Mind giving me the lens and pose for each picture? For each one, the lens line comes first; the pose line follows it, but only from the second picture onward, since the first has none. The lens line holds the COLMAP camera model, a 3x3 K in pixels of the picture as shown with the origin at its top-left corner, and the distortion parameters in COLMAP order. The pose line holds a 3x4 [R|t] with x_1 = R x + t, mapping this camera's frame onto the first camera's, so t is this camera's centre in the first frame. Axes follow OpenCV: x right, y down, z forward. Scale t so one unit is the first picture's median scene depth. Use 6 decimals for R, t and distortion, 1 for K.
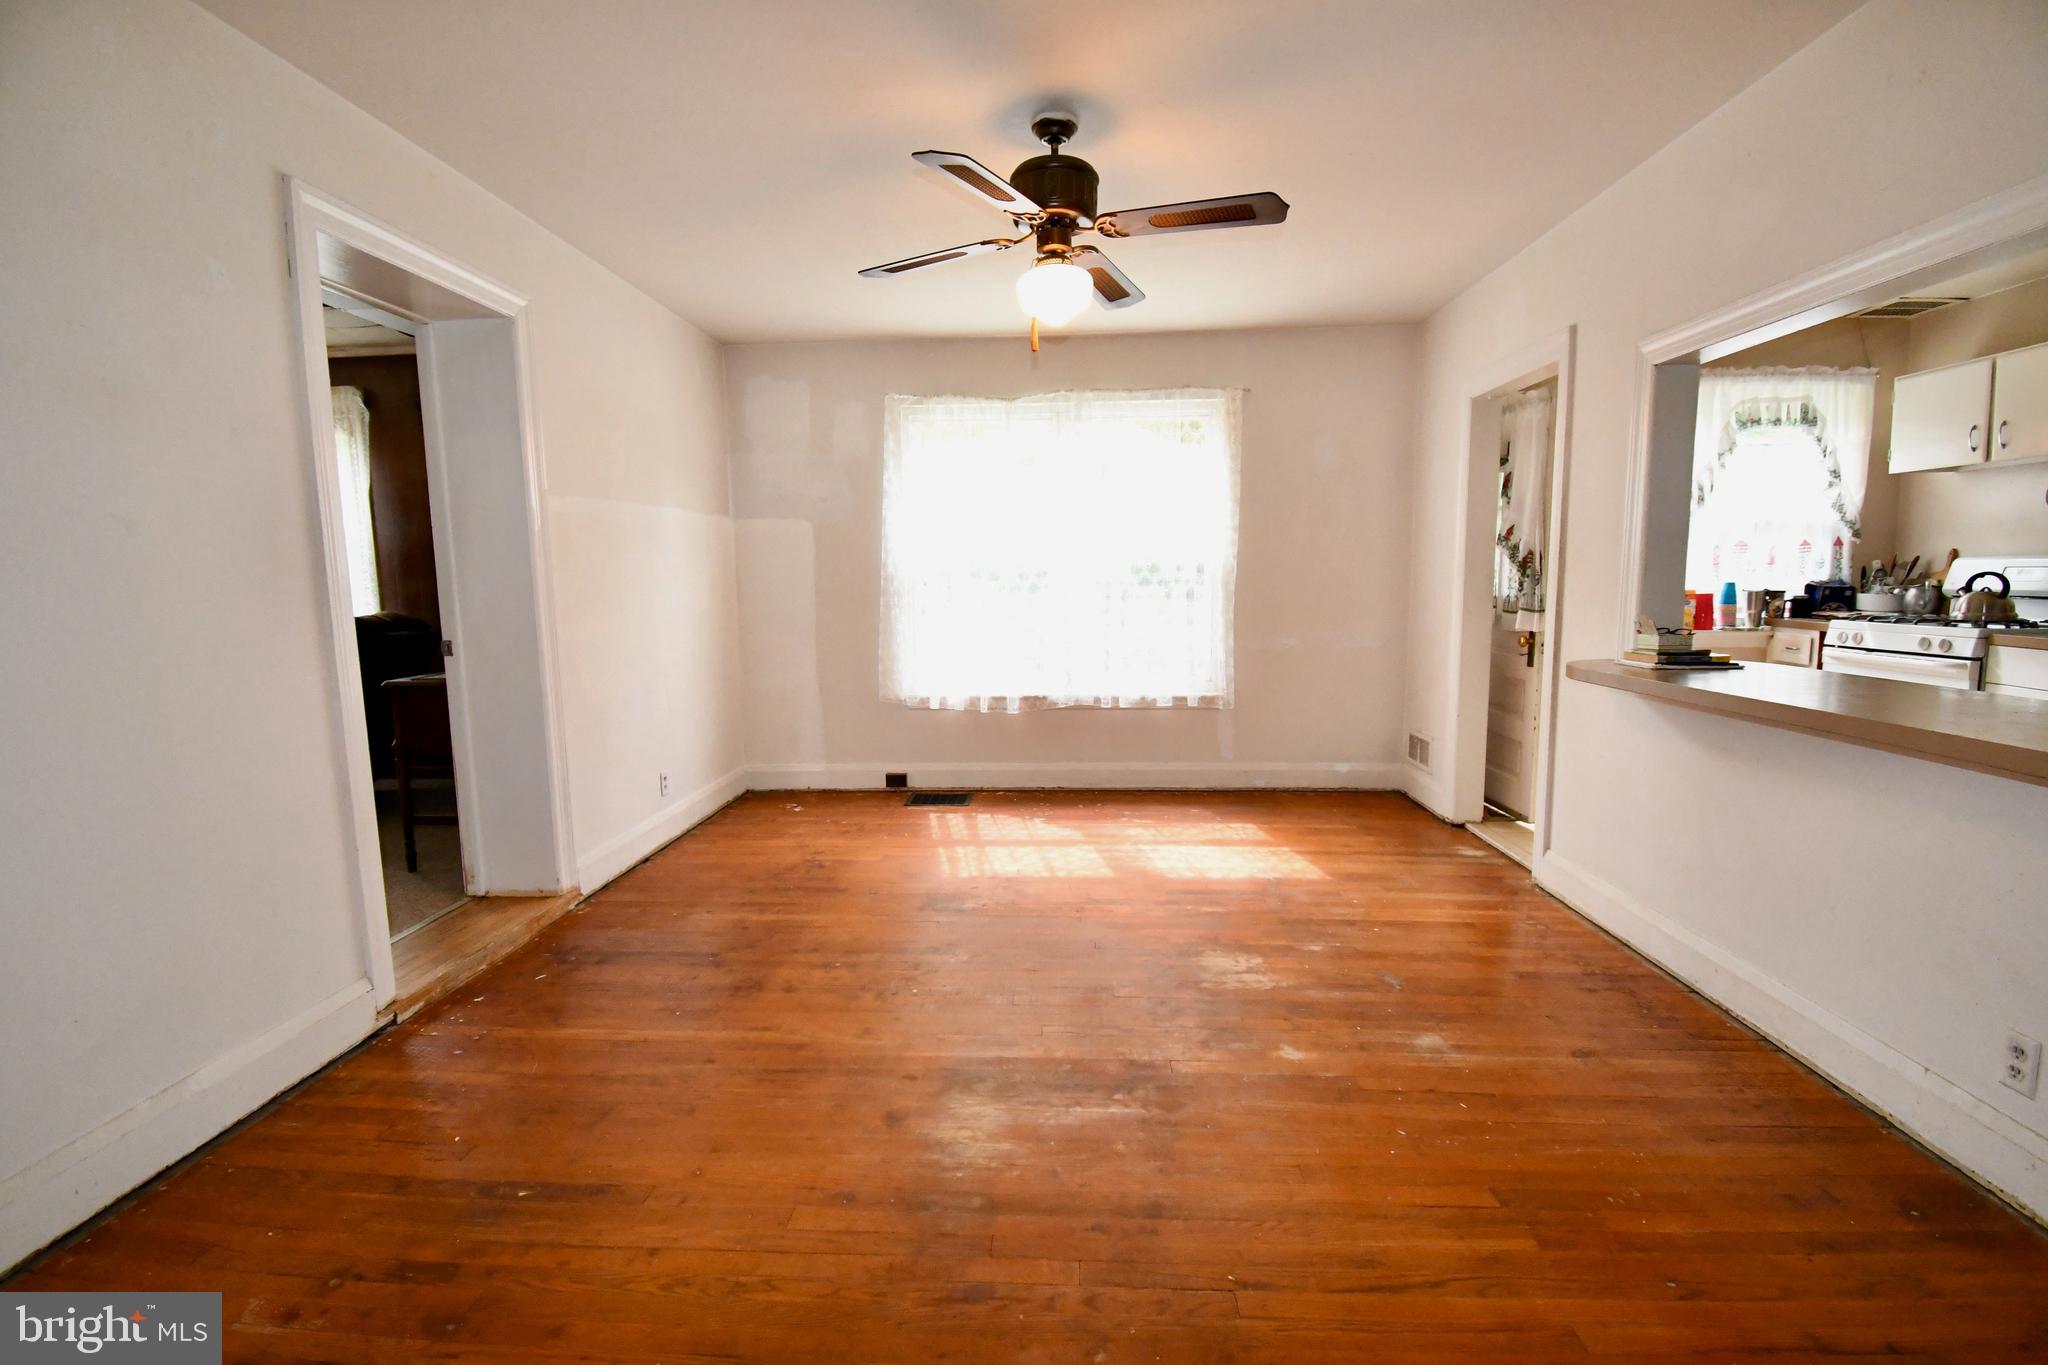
lens RADIAL K [[908.5, 0, 1024.0], [0, 908.5, 682.5], [0, 0, 1]] dist [0.020635, -0.019096]
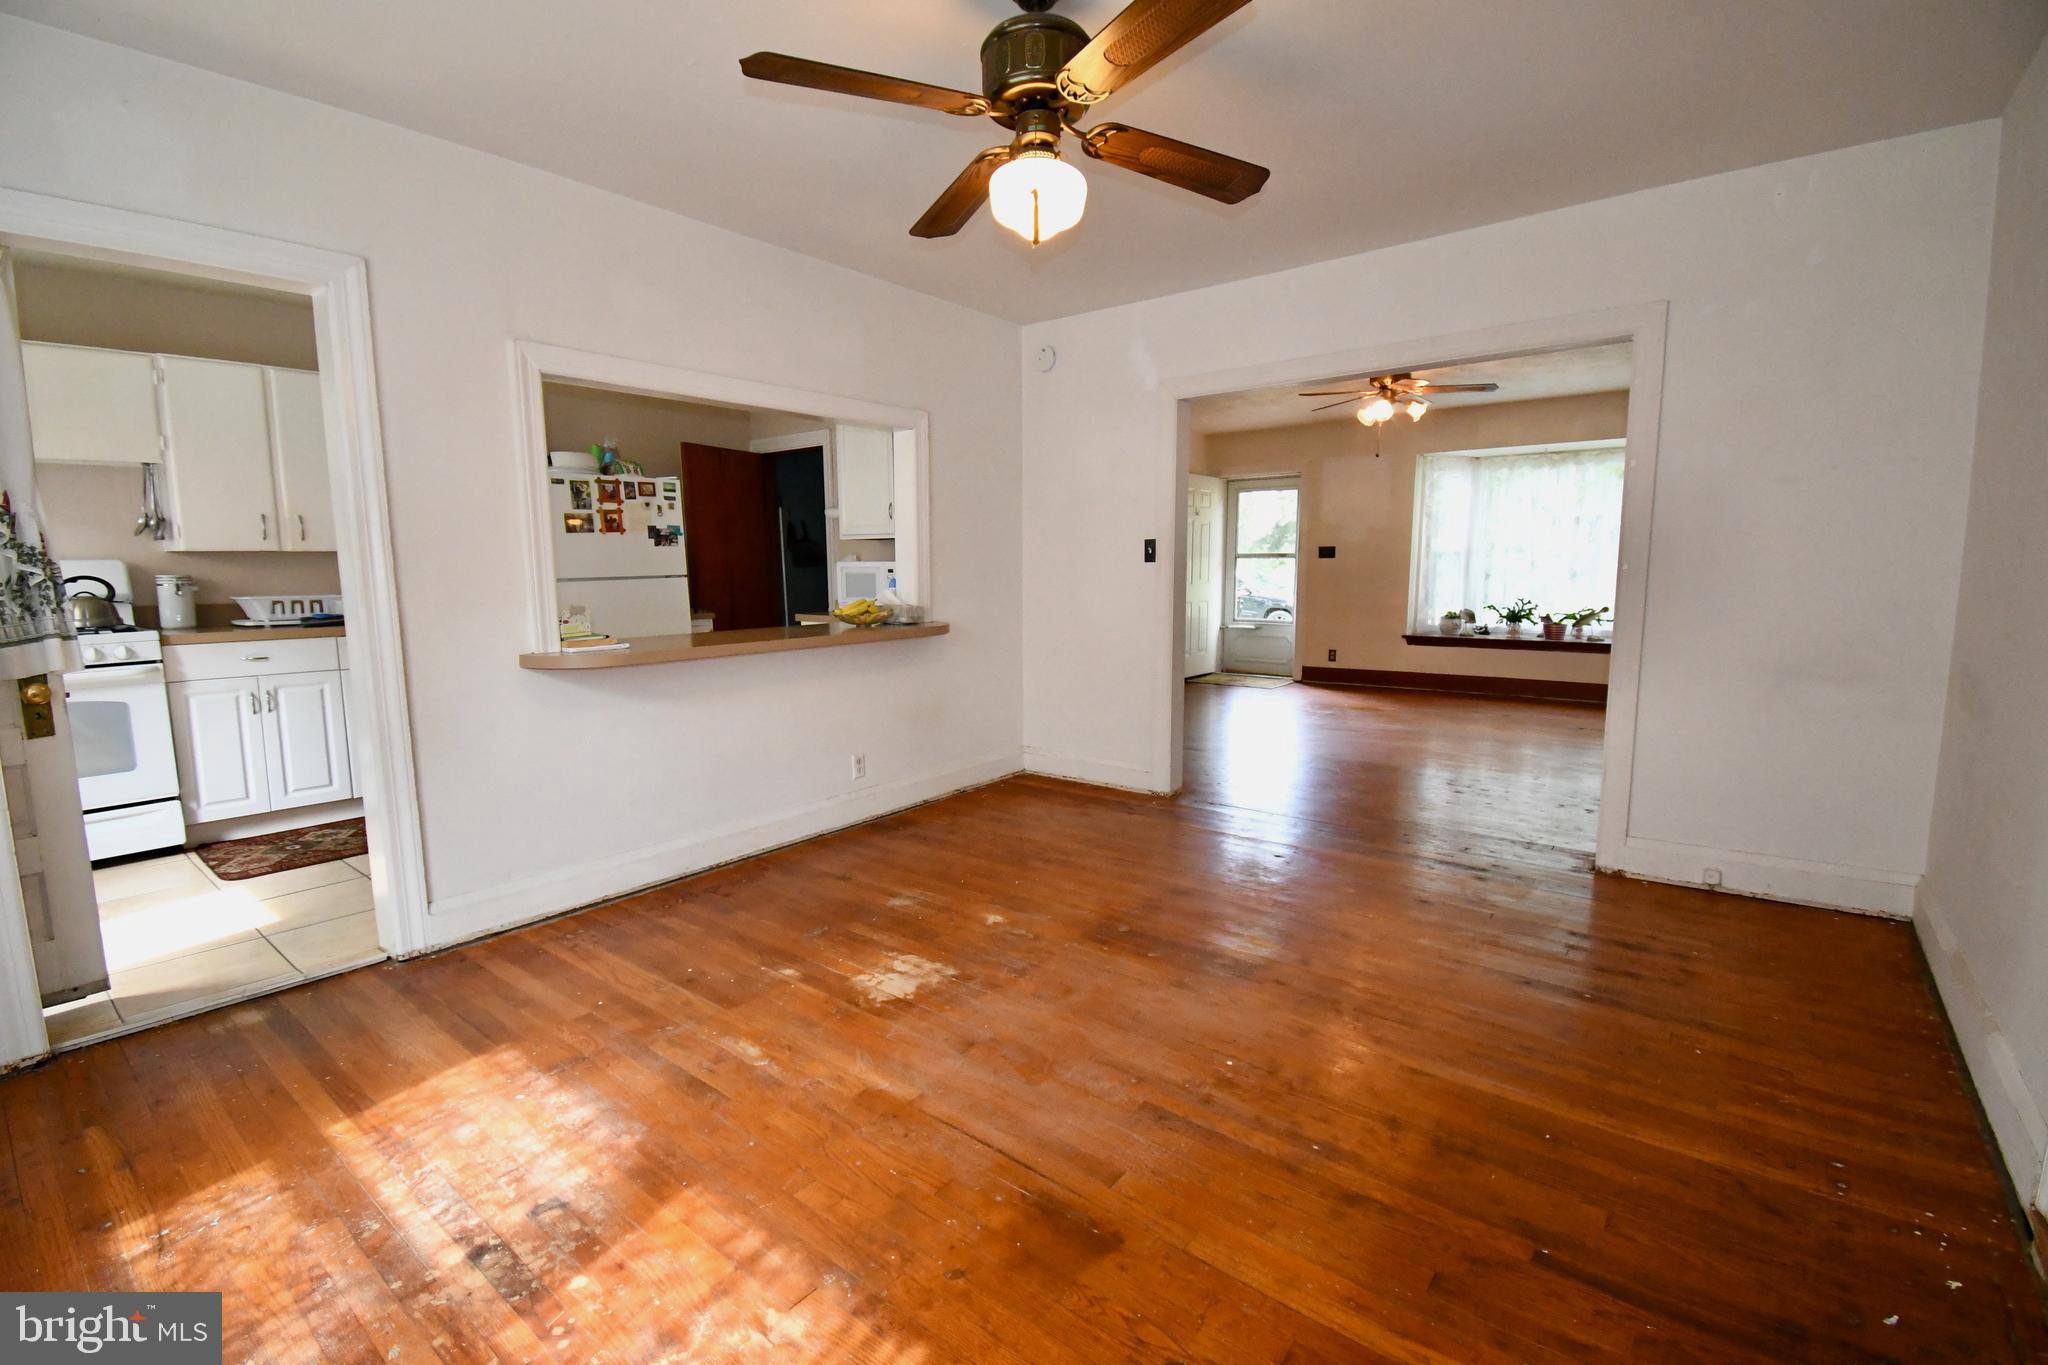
lens RADIAL K [[903.1, 0, 1025.7], [0, 903.1, 683.7], [0, 0, 1]] dist [0.029228, -0.032706]
pose [[-0.817757, -0.055644, 0.572867, -0.272397], [0.087091, 0.971893, 0.218723, -0.119961], [-0.568936, 0.228754, -0.789926, 1.091031]]
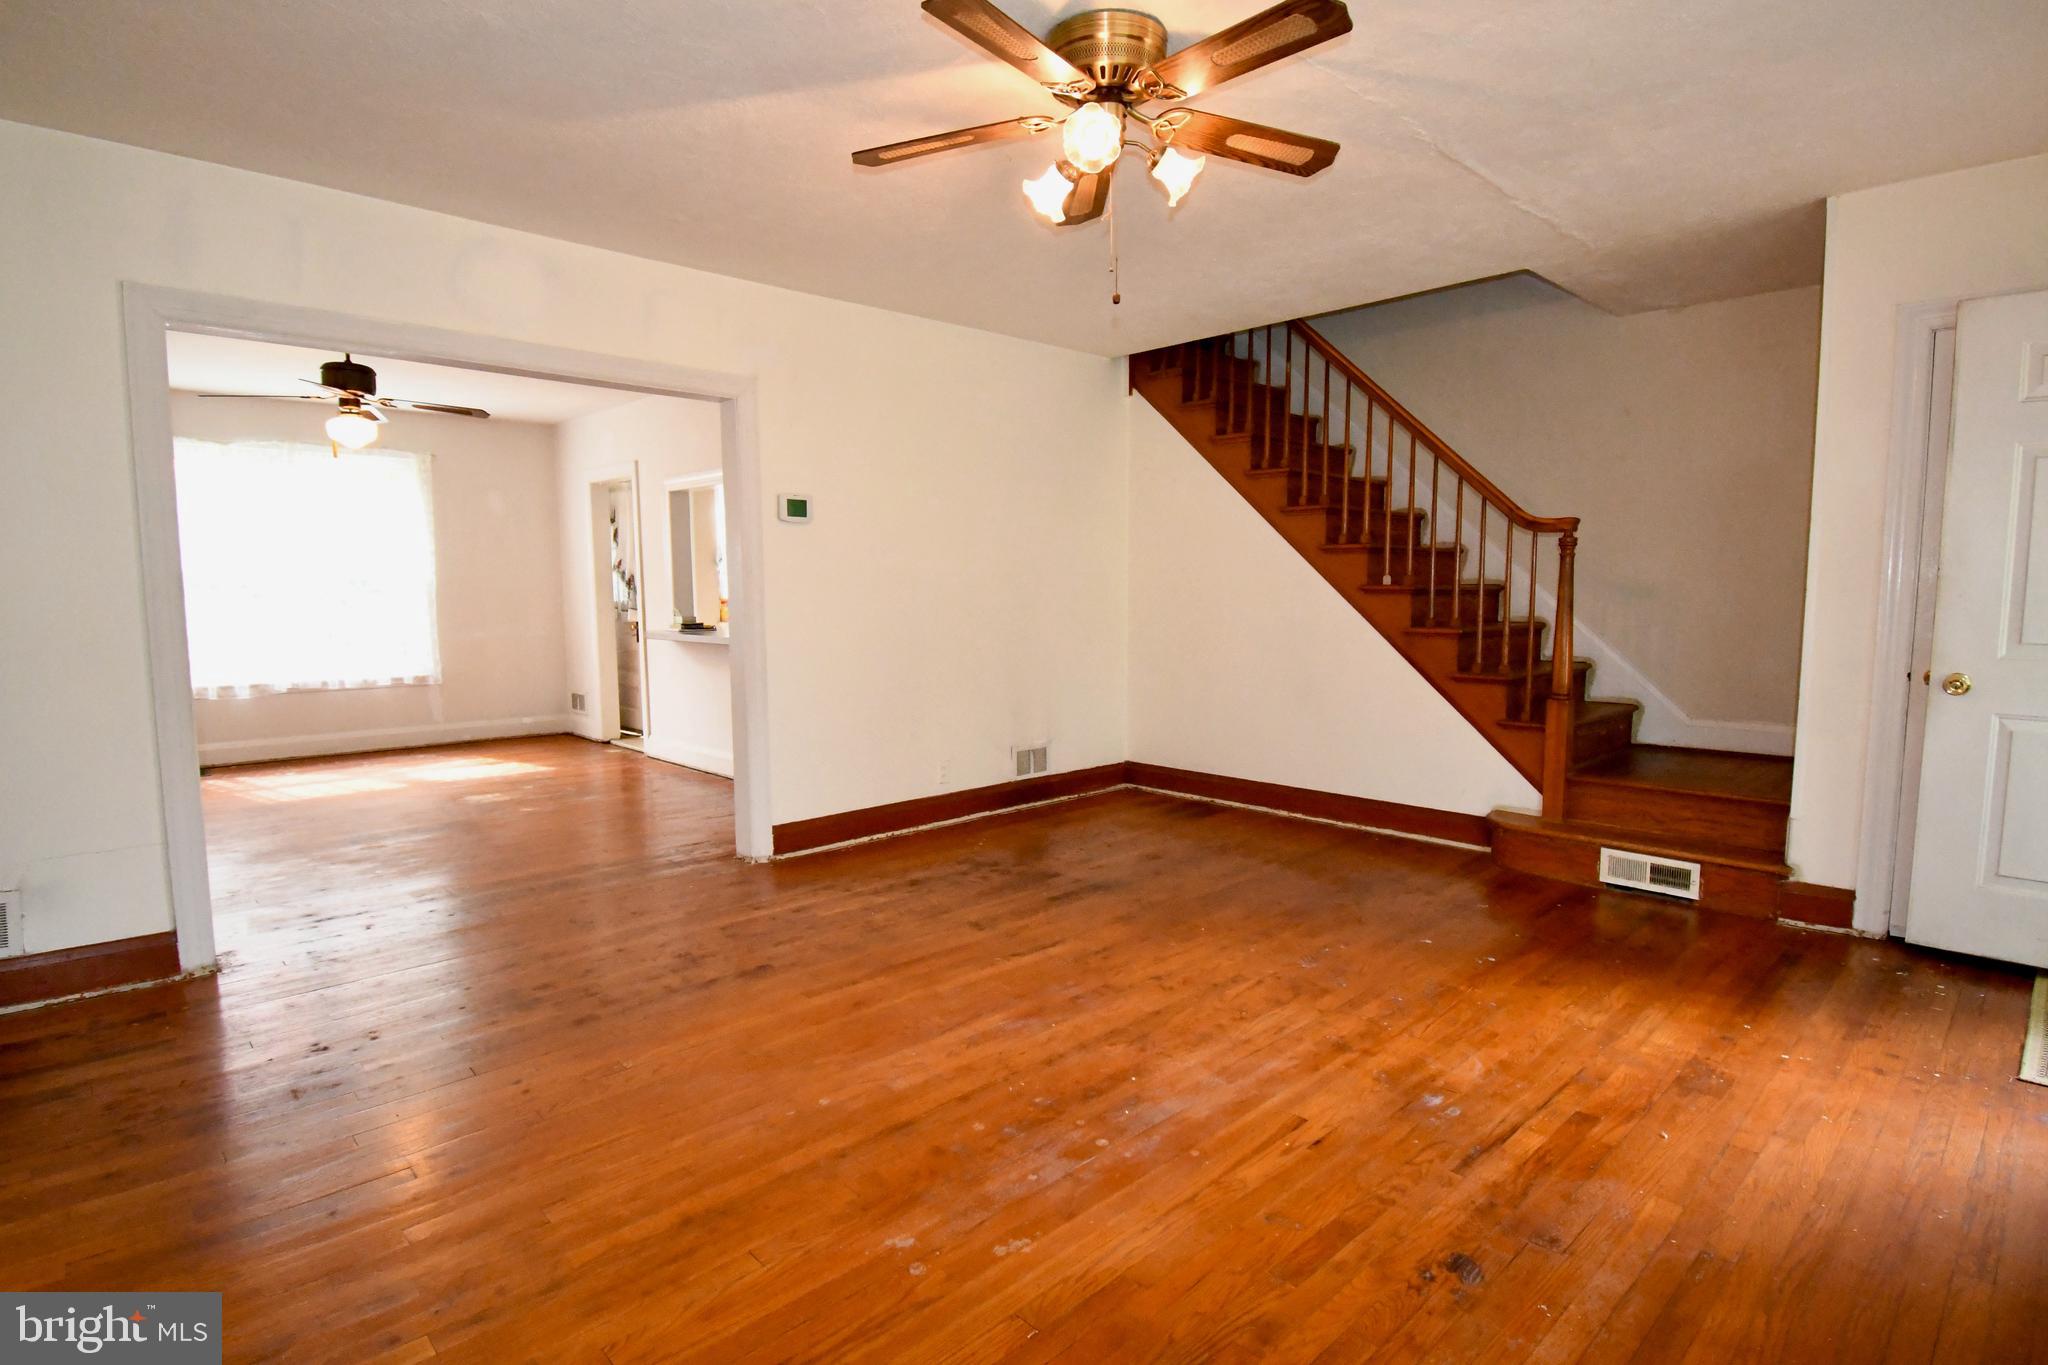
lens RADIAL K [[1030.7, 0, 1032.5], [0, 1030.7, 698.1], [0, 0, 1]] dist [0.021886, -0.029268]
pose [[0.680230, -0.069223, 0.729723, -0.366715], [0.081399, 0.996507, 0.018653, 0.111725], [-0.728465, 0.046710, 0.683488, -0.865097]]
